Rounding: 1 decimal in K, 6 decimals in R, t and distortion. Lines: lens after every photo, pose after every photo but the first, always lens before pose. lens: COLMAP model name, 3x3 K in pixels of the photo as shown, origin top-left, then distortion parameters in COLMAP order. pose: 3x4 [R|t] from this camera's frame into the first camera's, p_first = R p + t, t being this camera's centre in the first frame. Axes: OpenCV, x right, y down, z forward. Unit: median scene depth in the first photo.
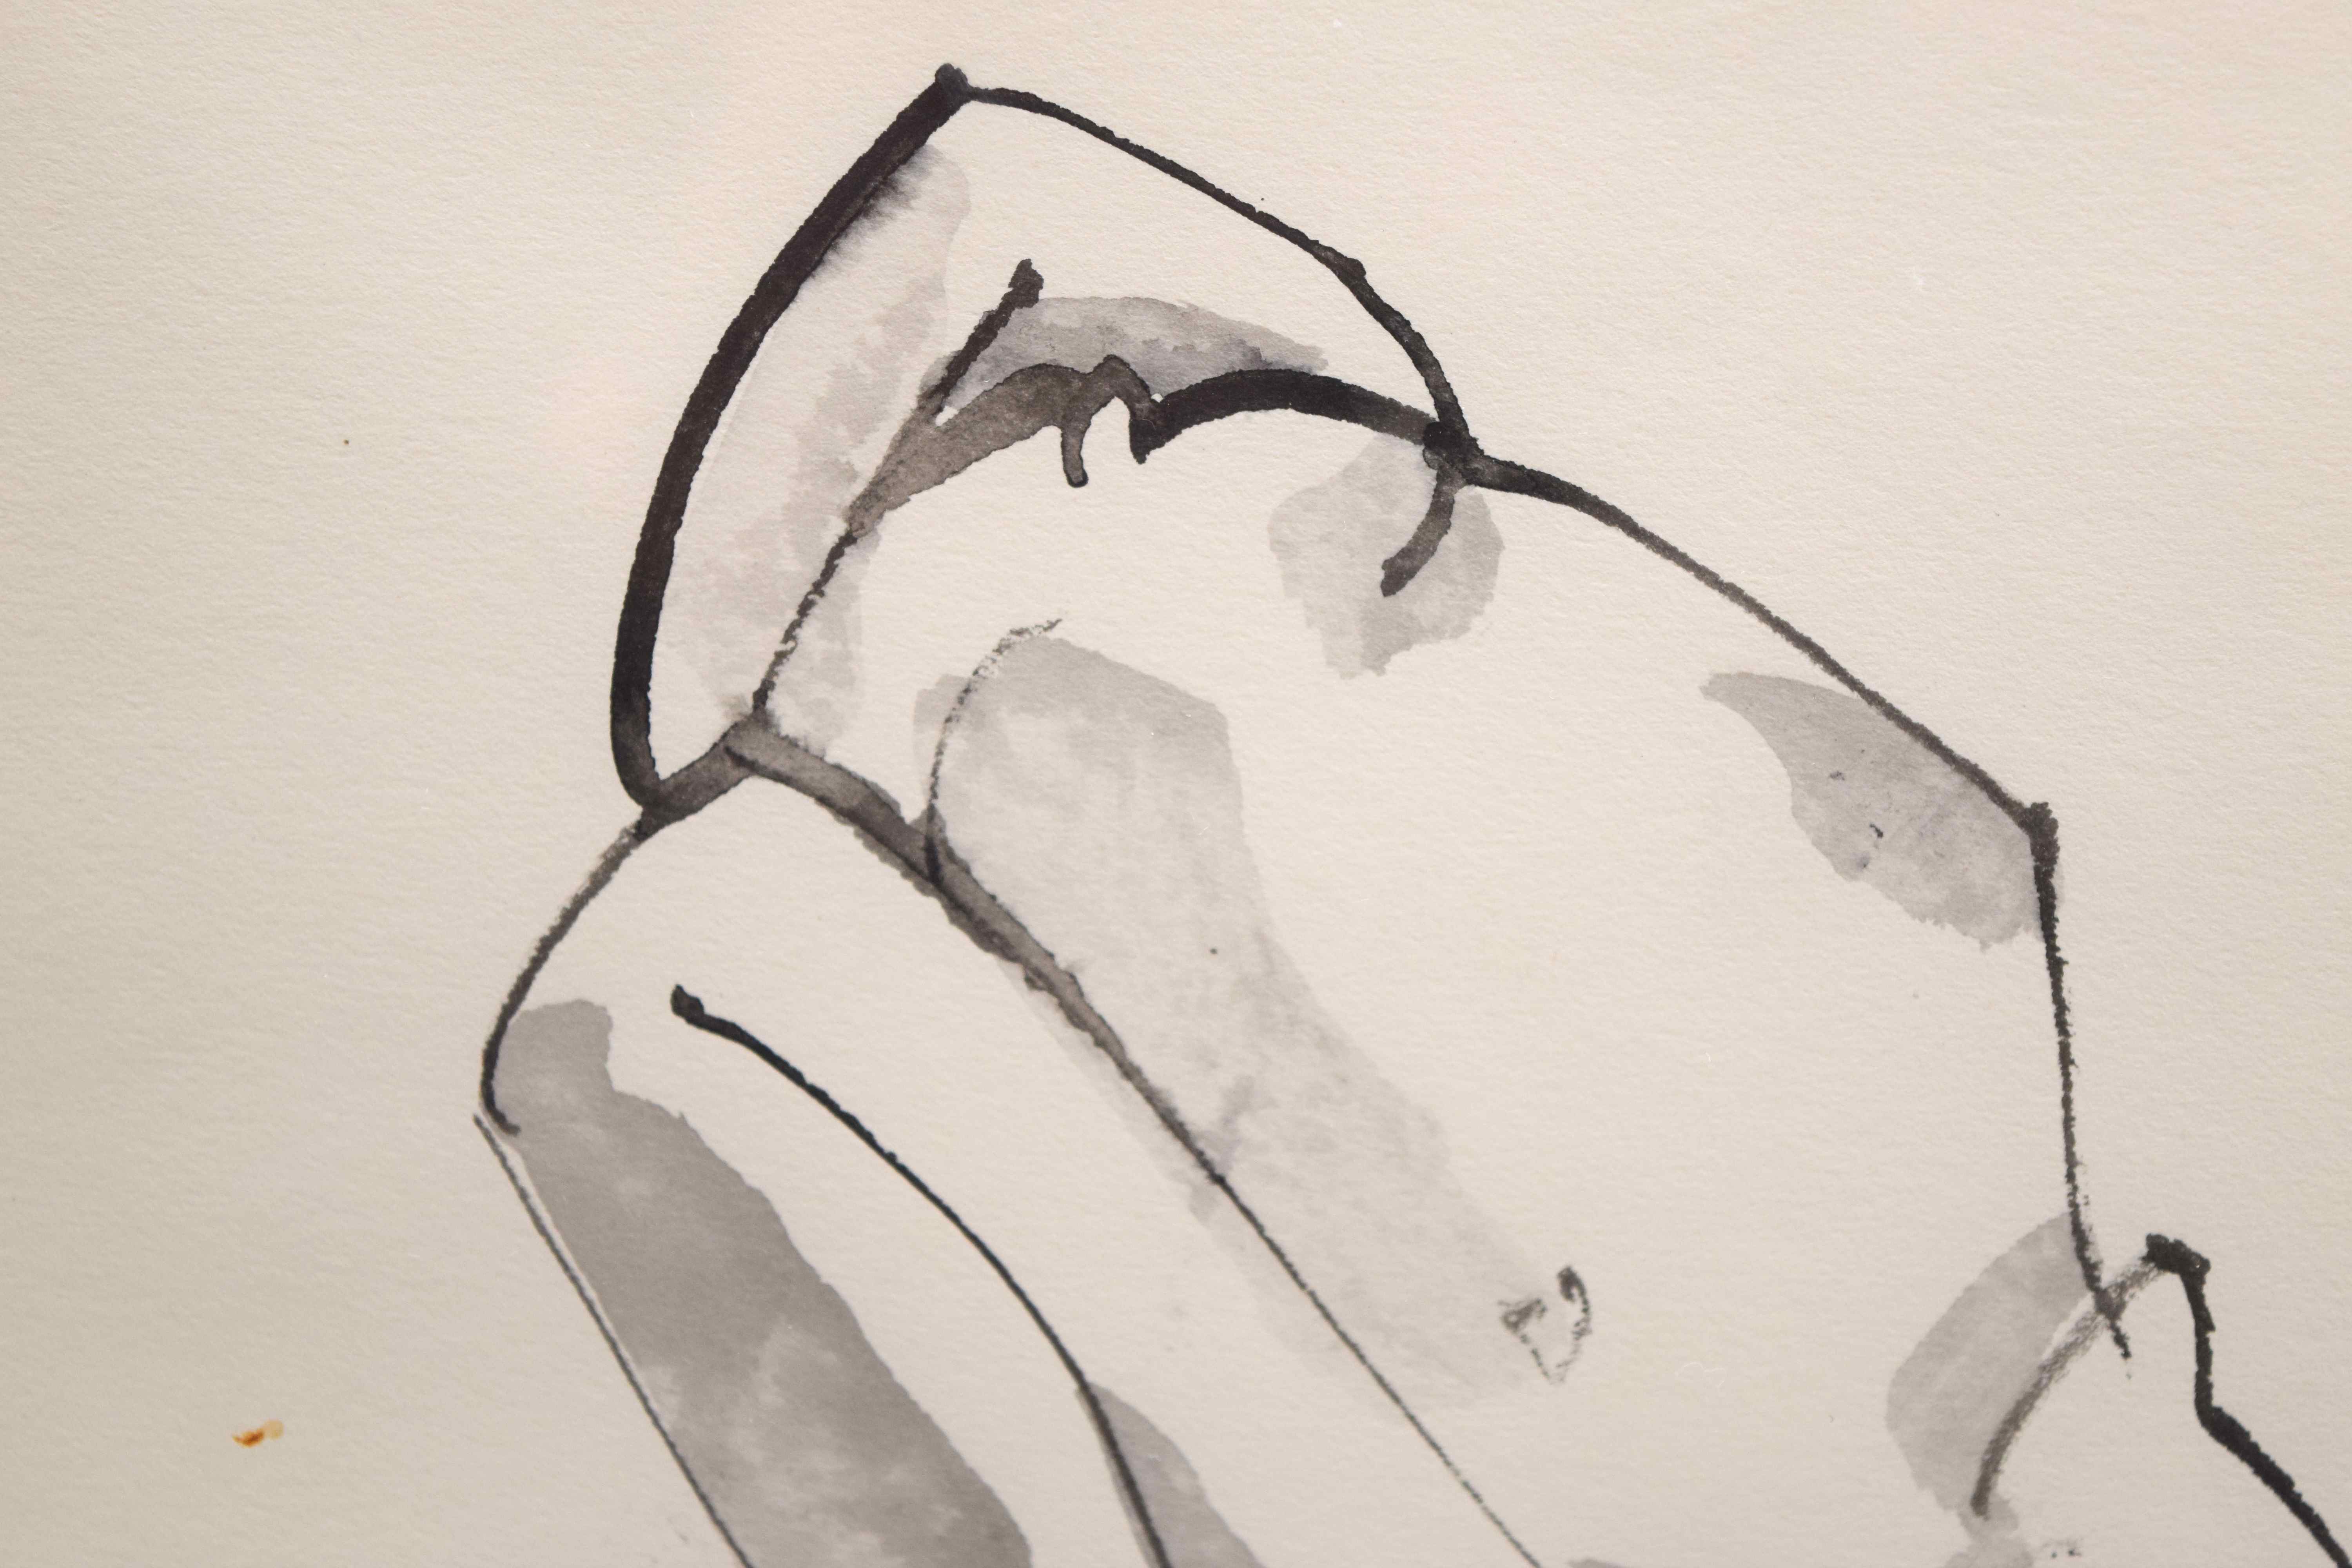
lens RADIAL K [[5243.5, 0, 1161.4], [0, 5243.5, 795.3], [0, 0, 1]] dist [0.063815, 0.000000]
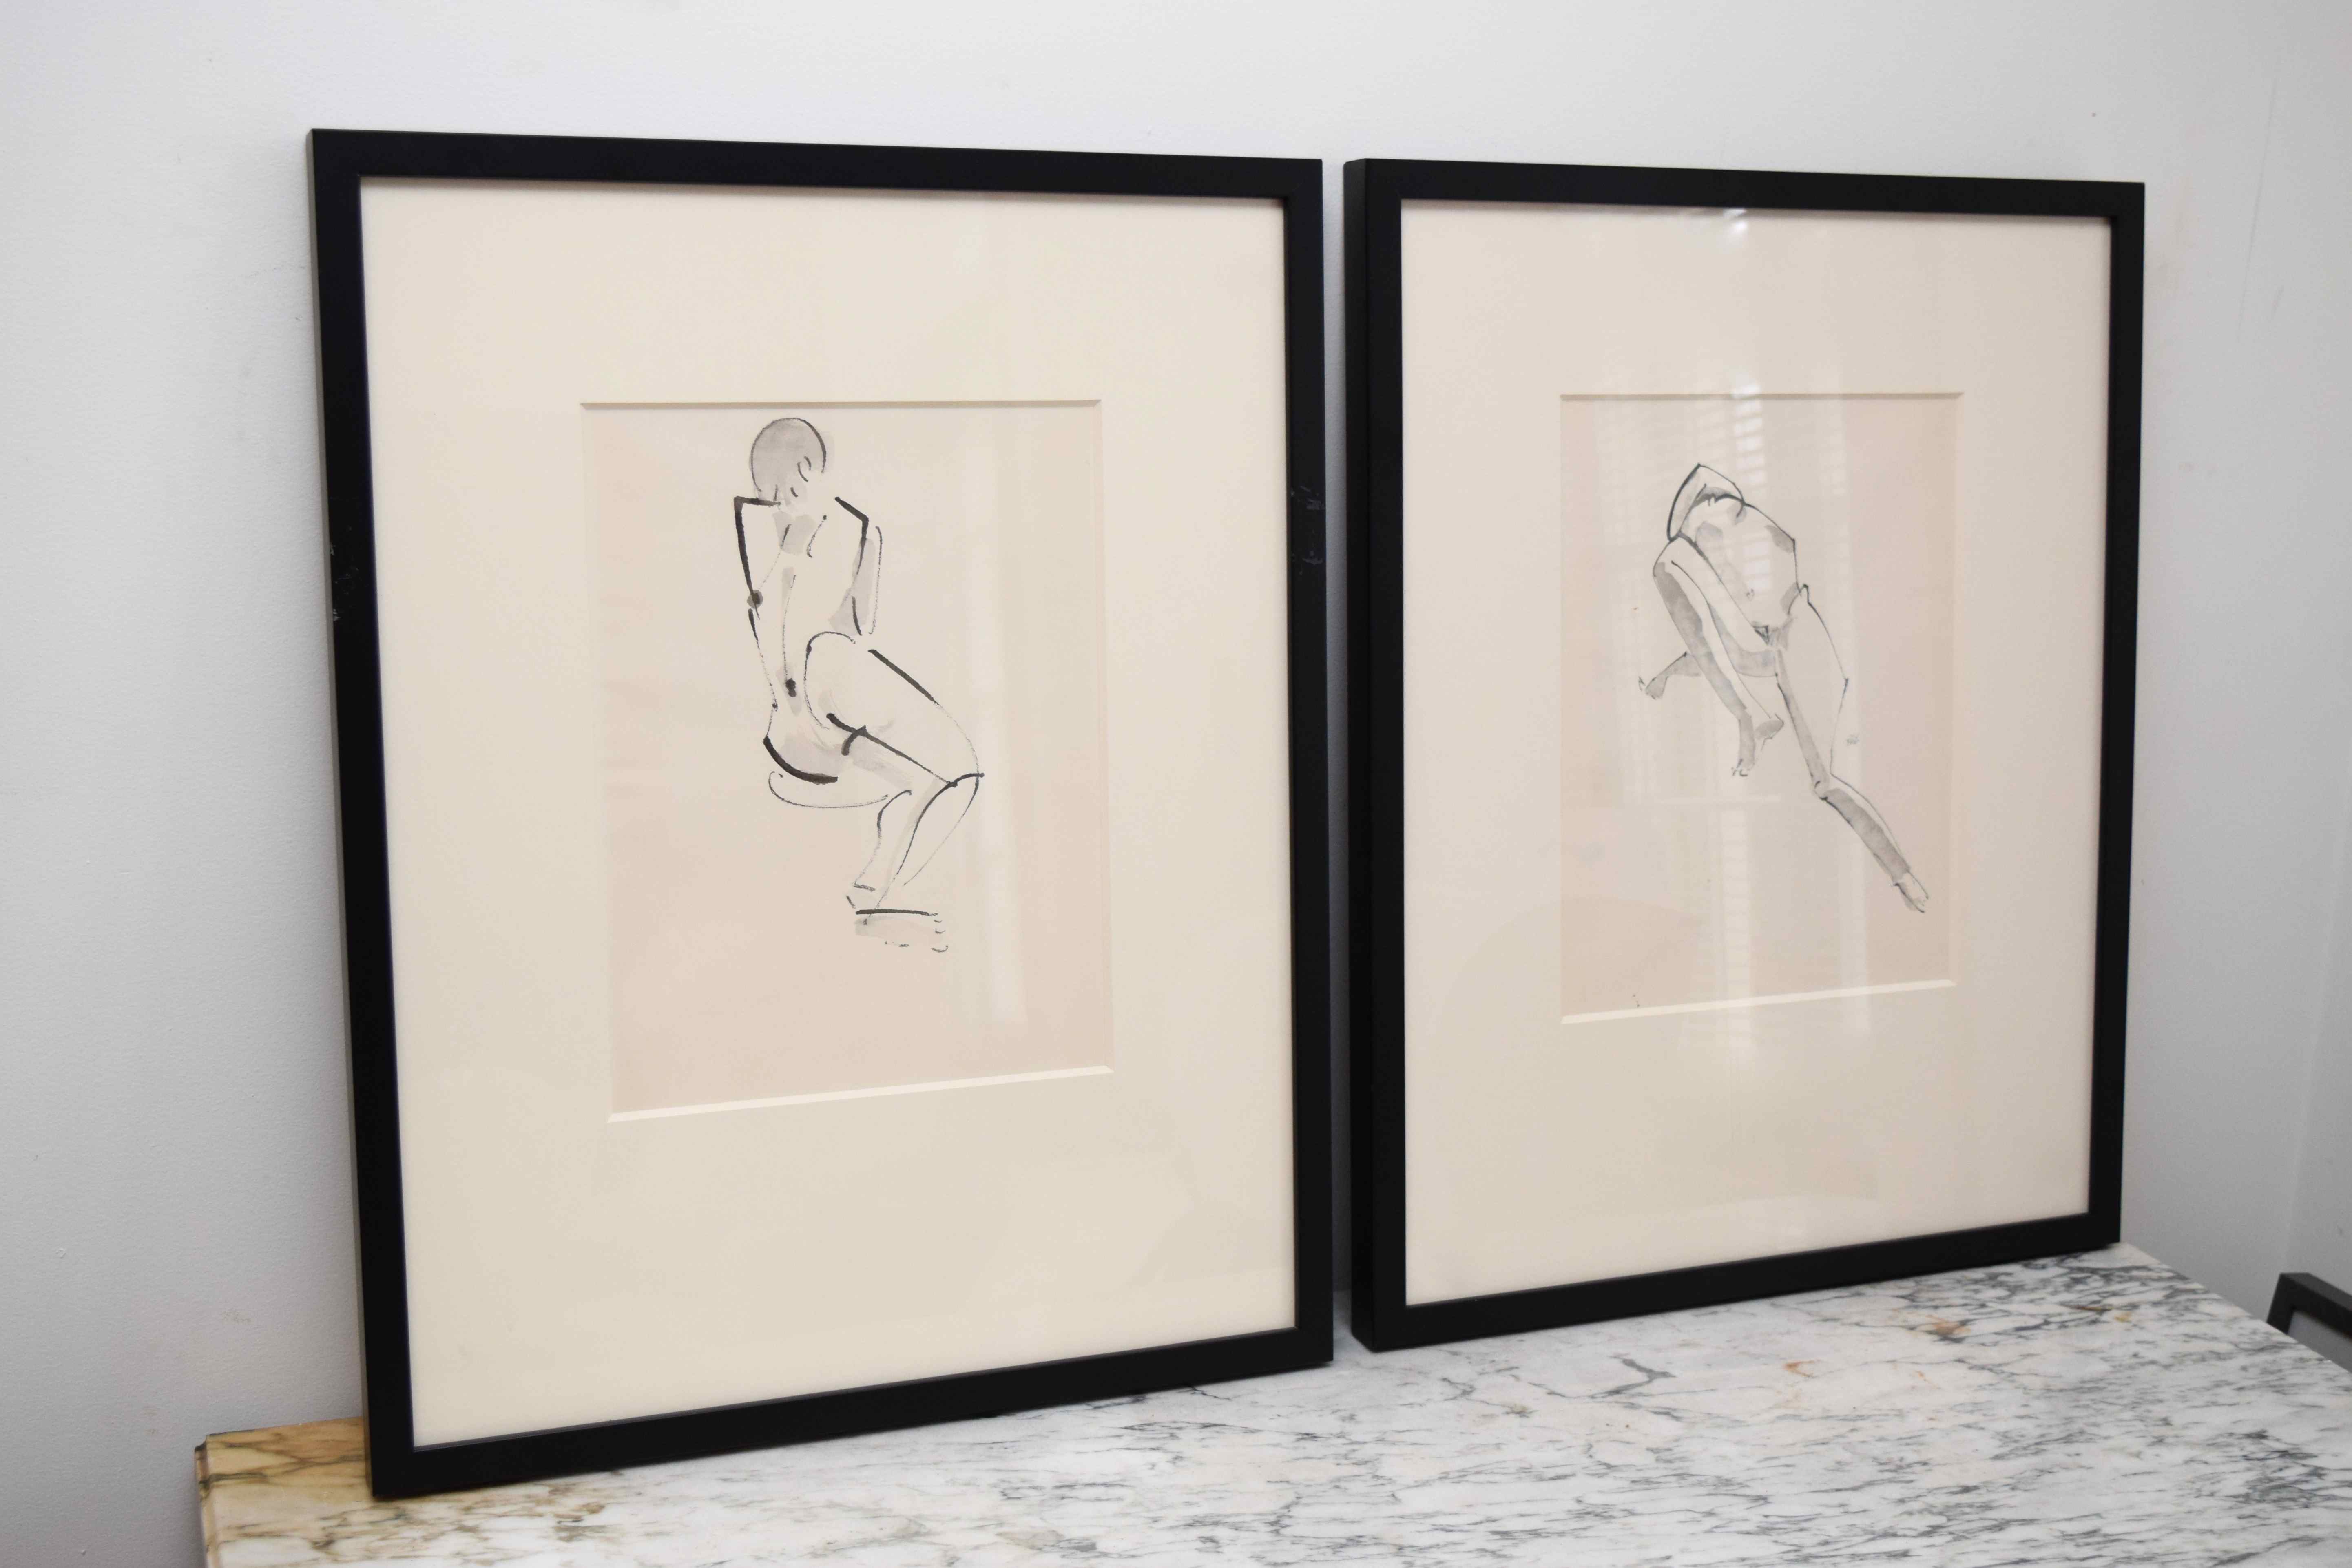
lens RADIAL K [[2803.4, 0, 1169.5], [0, 2803.4, 765.8], [0, 0, 1]] dist [-0.073149, 0.000000]
pose [[0.917113, -0.037001, 0.396907, -2.963337], [0.074423, 0.994069, -0.079295, 0.744534], [-0.391619, 0.102261, 0.914427, -3.243931]]
